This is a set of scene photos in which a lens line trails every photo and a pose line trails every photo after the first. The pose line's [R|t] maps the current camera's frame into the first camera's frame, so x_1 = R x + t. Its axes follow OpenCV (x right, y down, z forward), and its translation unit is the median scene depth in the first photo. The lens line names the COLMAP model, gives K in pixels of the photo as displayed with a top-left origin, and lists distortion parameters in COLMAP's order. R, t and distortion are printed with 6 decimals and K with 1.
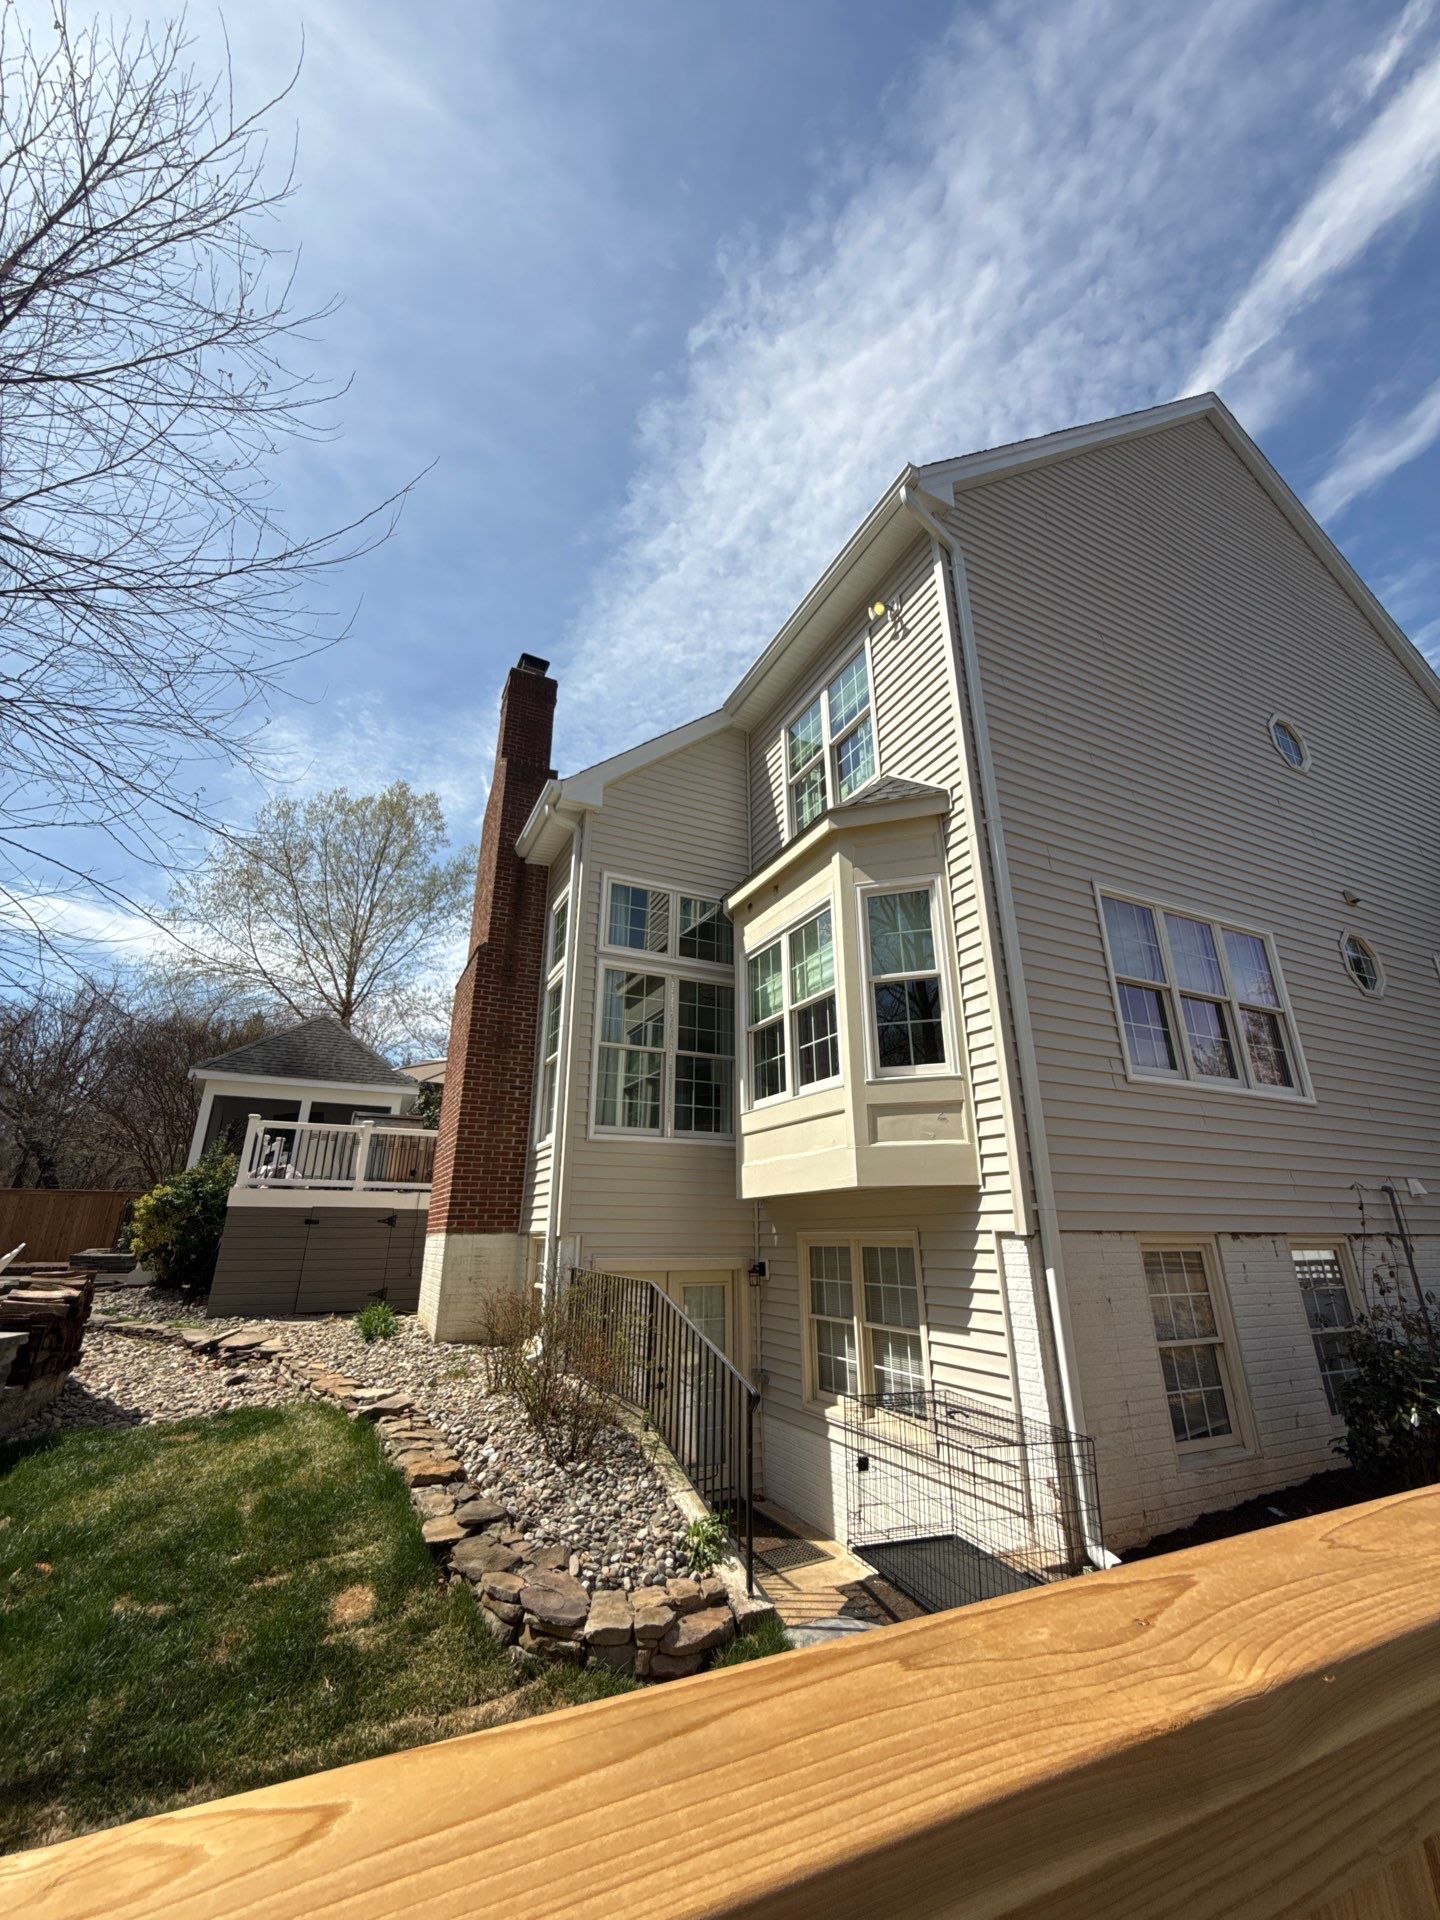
lens RADIAL K [[766.5, 0, 721.2], [0, 766.5, 957.0], [0, 0, 1]] dist [-0.002301, -0.000009]
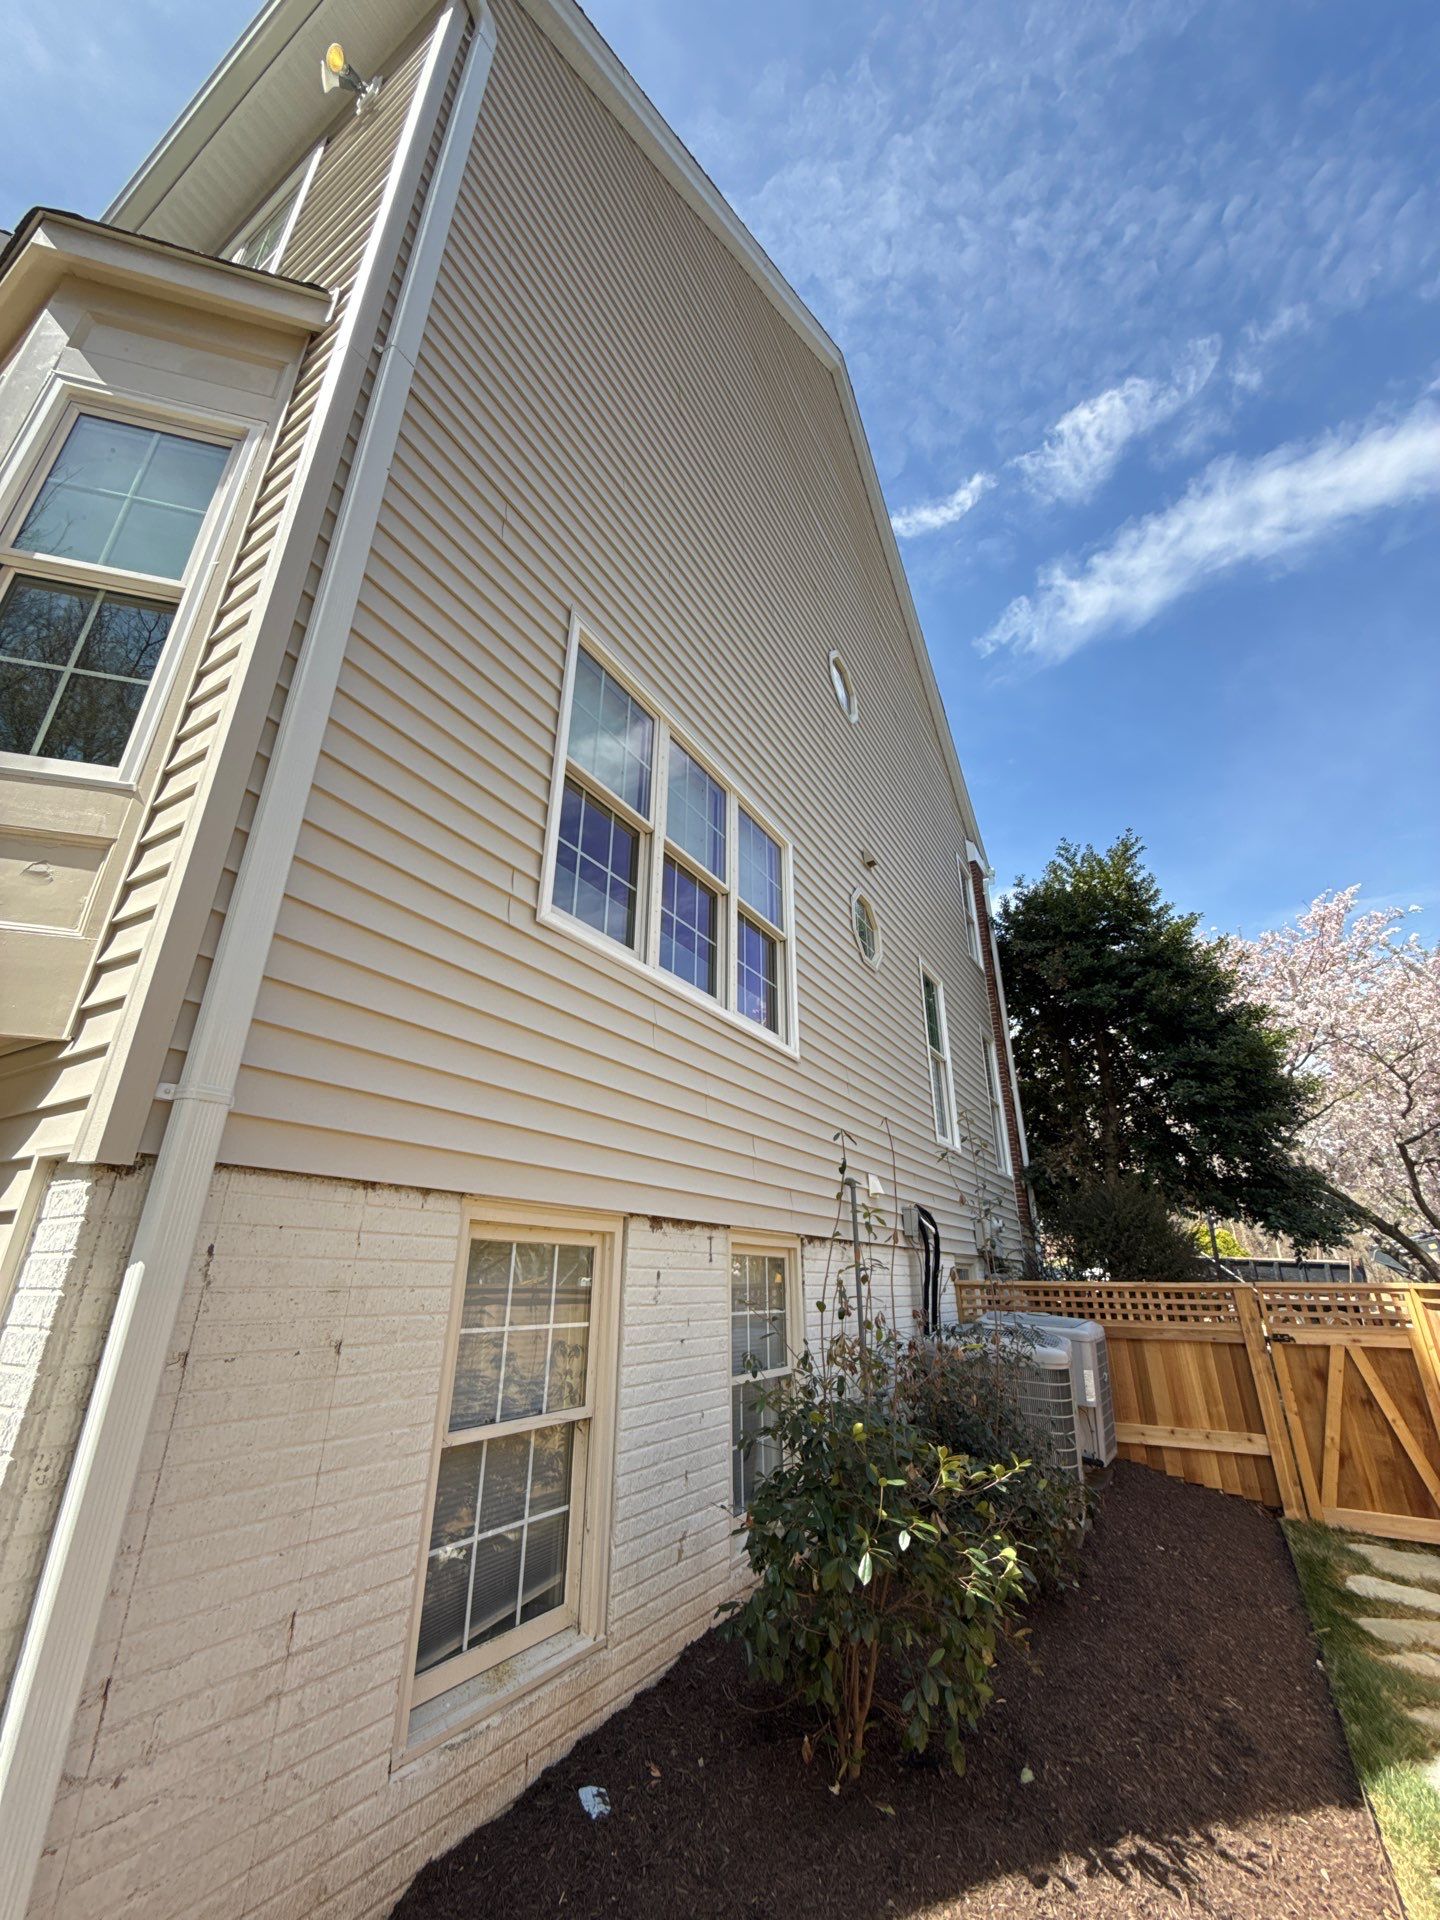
lens RADIAL K [[766.5, 0, 716.4], [0, 766.5, 954.7], [0, 0, 1]] dist [-0.002301, -0.000009]
pose [[0.837723, 0.215435, 0.501806, 0.367334], [-0.192113, 0.976419, -0.098478, 0.210363], [-0.511188, -0.013906, 0.859356, 0.469401]]
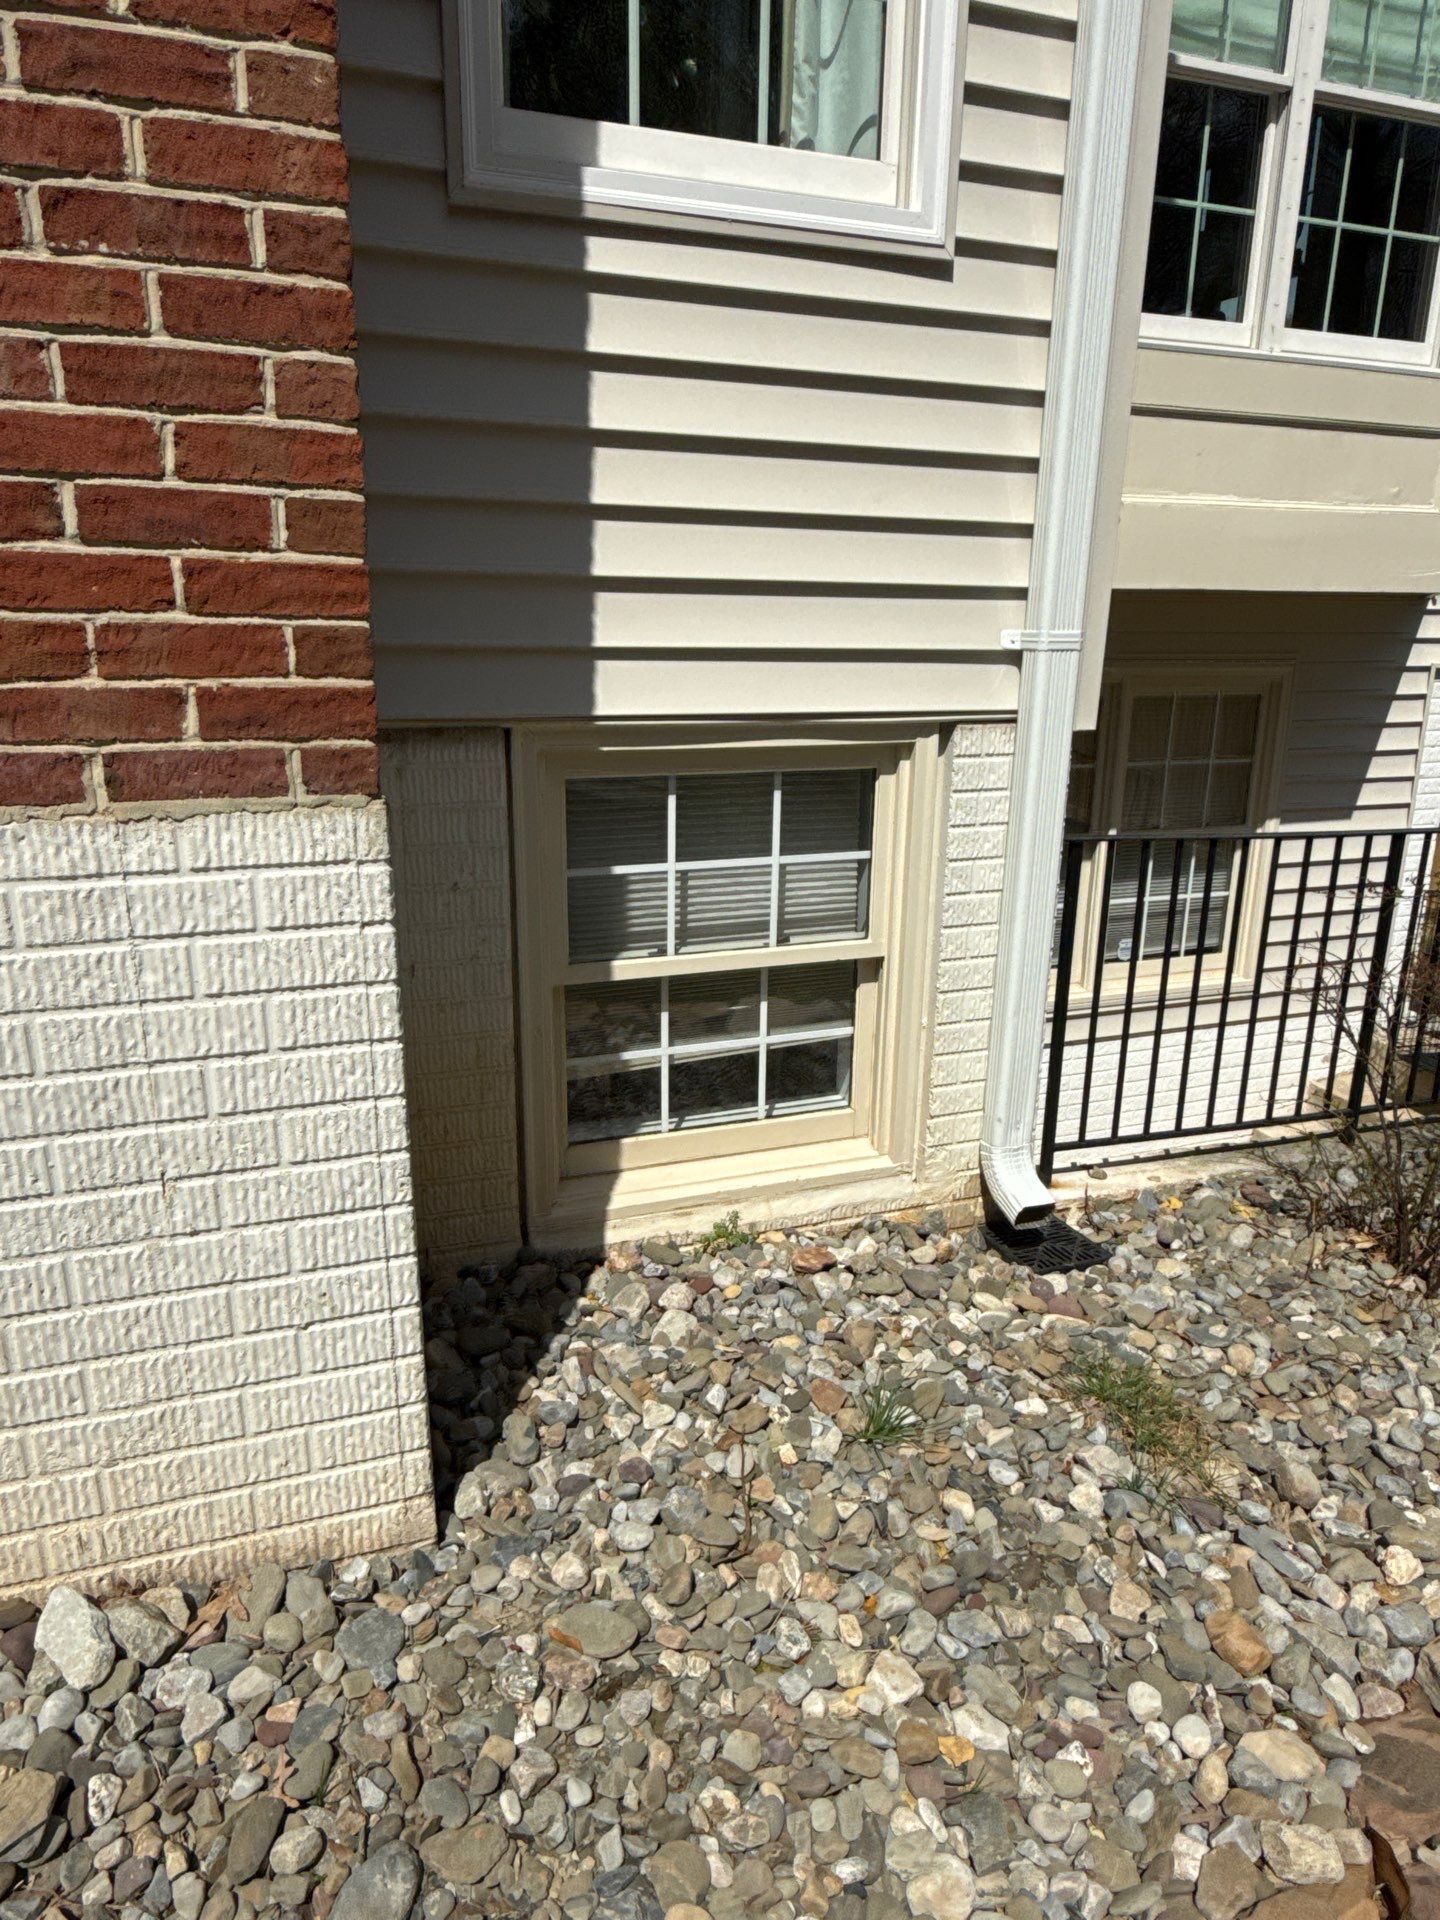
lens RADIAL K [[1216.3, 0, 711.0], [0, 1216.3, 959.7], [0, 0, 1]] dist [0.001204, -0.000227]
pose [[0.107839, -0.277604, 0.954624, -0.709451], [-0.346152, 0.889655, 0.297814, 0.426262], [-0.931960, -0.362561, -0.000154, 1.311996]]
